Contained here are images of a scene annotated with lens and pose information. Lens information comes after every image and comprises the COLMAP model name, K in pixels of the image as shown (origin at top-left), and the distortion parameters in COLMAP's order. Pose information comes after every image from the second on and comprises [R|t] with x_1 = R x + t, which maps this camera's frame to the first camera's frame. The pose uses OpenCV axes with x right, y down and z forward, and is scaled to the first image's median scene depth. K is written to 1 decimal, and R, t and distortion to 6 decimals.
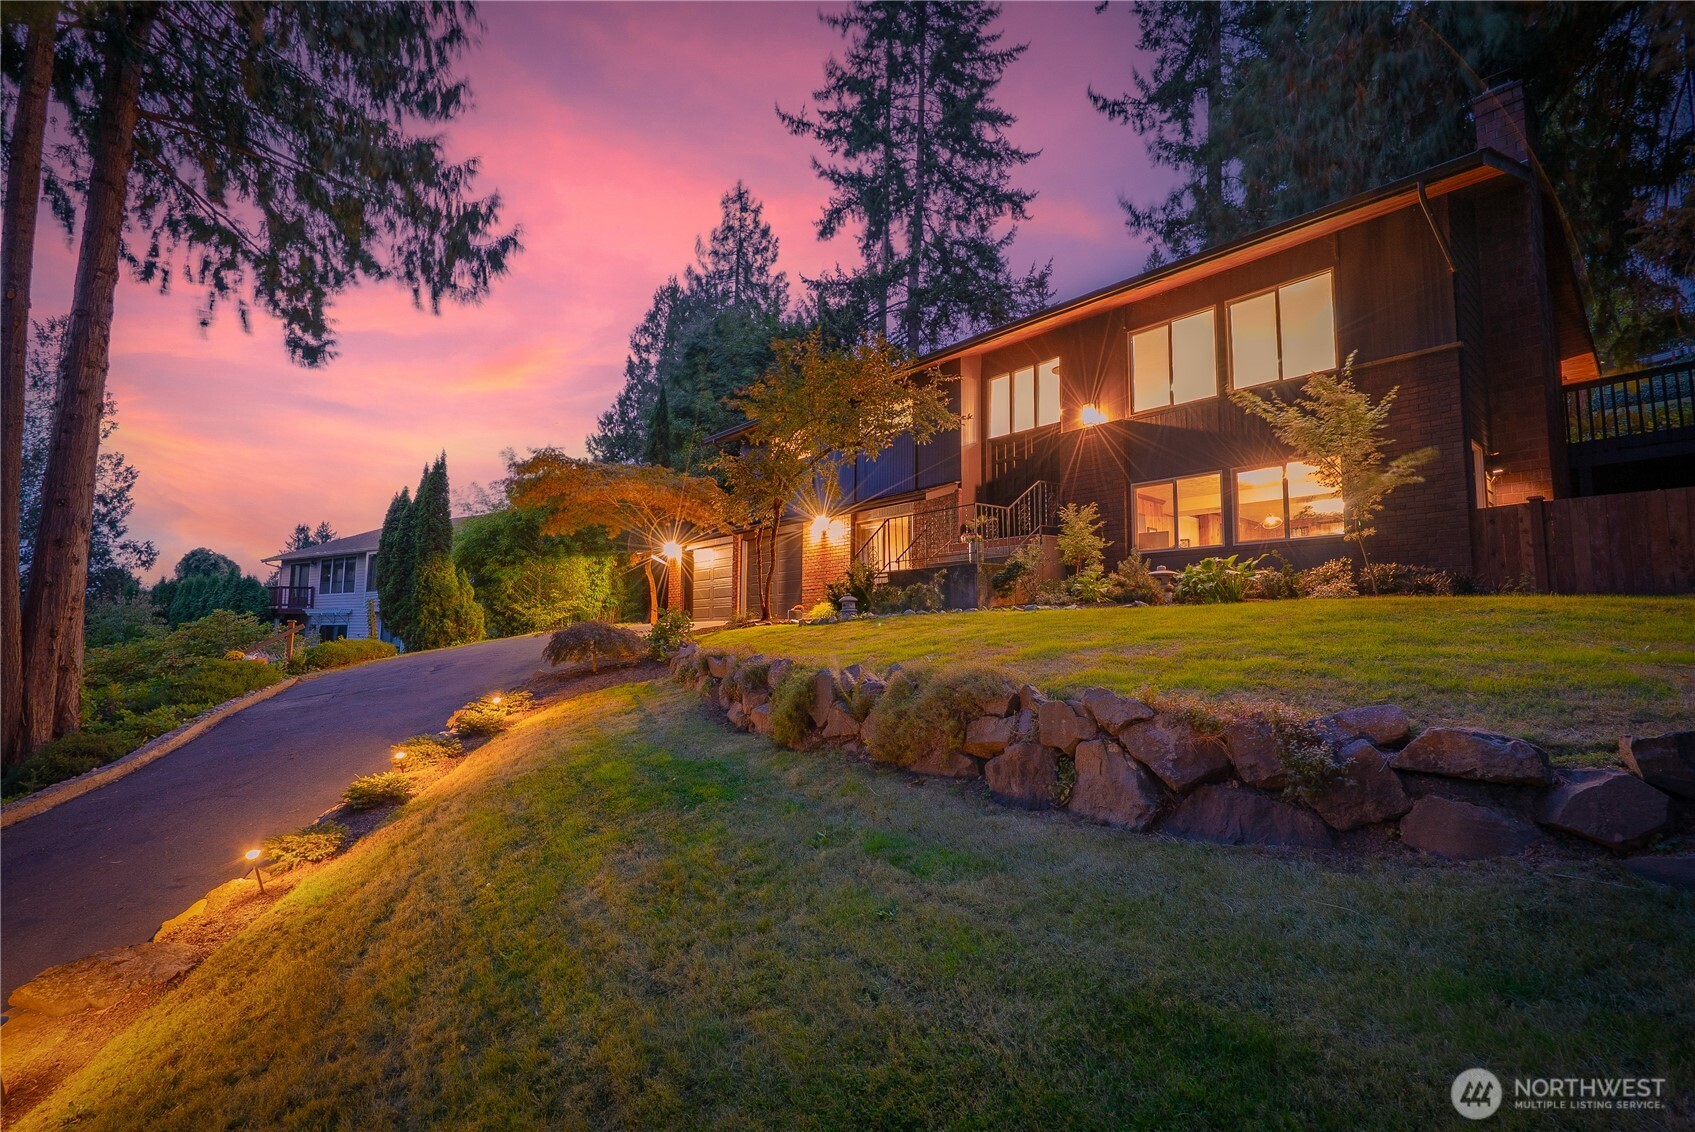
lens RADIAL K [[758.1, 0, 840.1], [0, 758.1, 538.7], [0, 0, 1]] dist [0.000025, -0.000100]
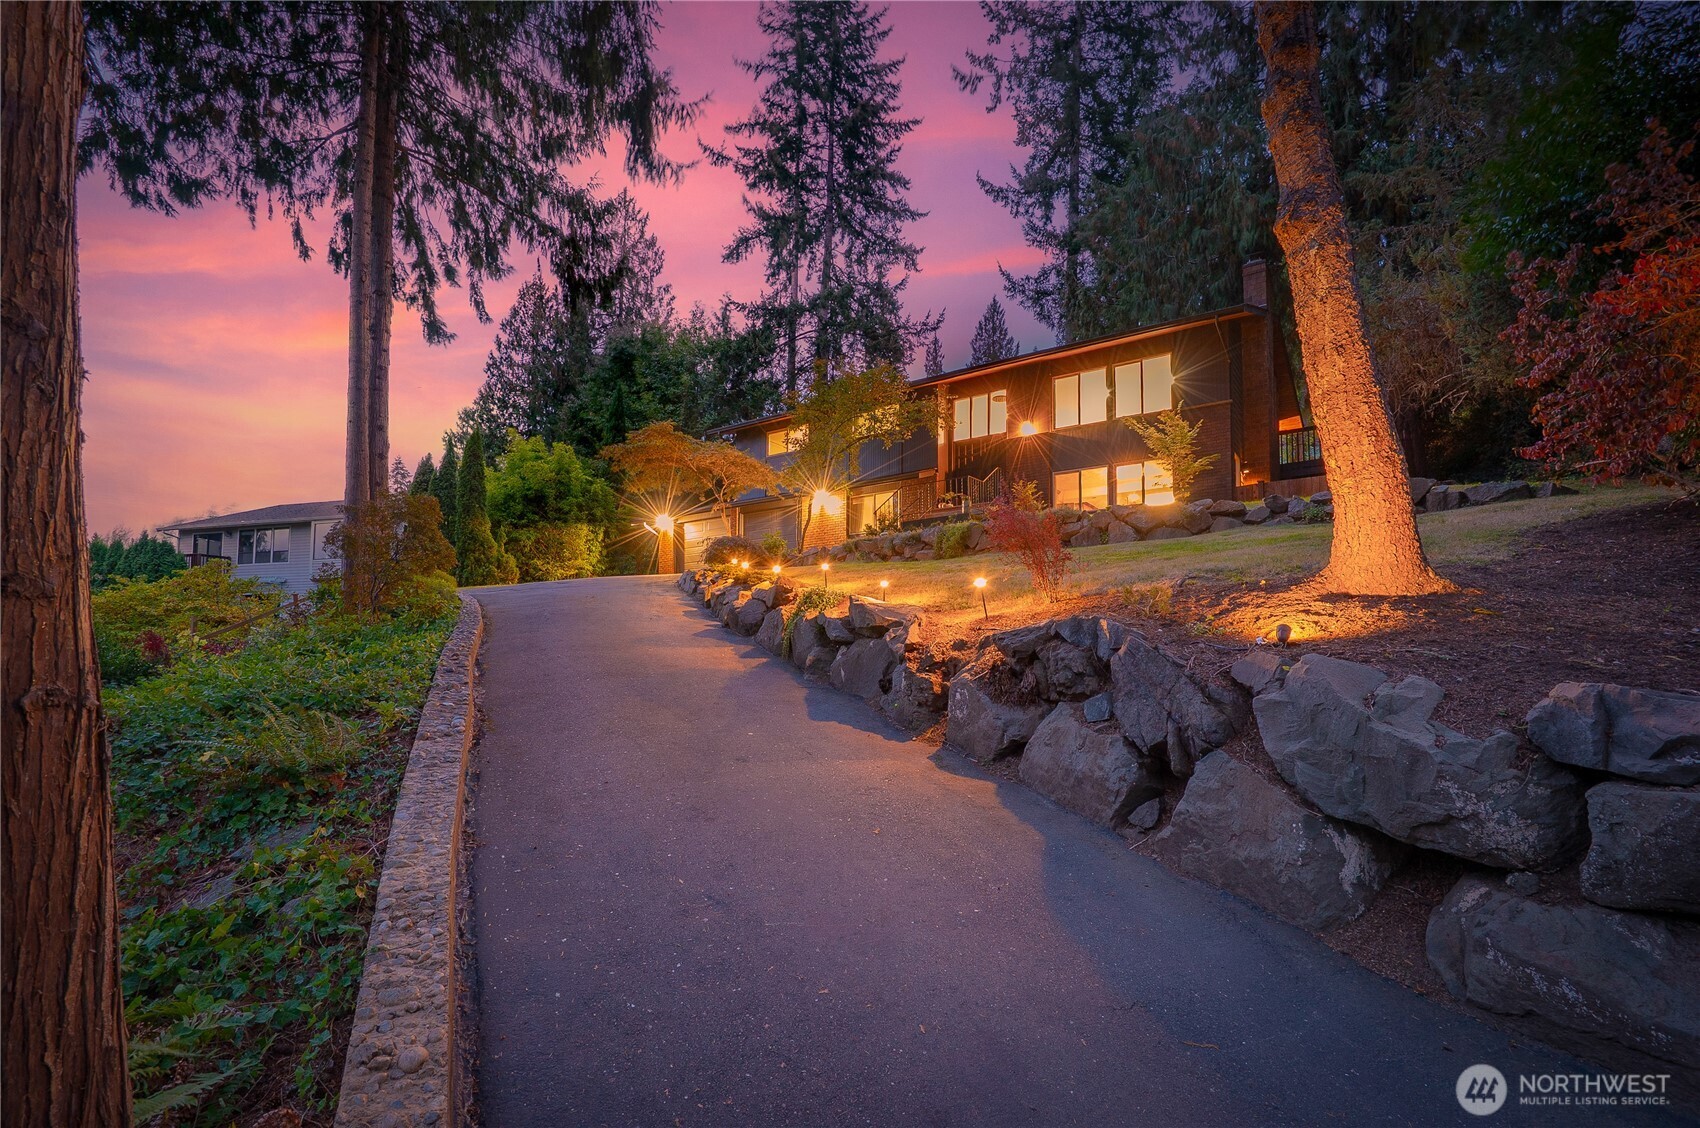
lens RADIAL K [[797.4, 0, 850.0], [0, 797.4, 564.0], [0, 0, 1]] dist [0.000344, -0.000153]
pose [[0.971263, 0.037109, 0.235099, -0.165454], [-0.034817, 0.999297, -0.013892, 0.062721], [-0.235449, 0.005308, 0.971872, -0.208862]]
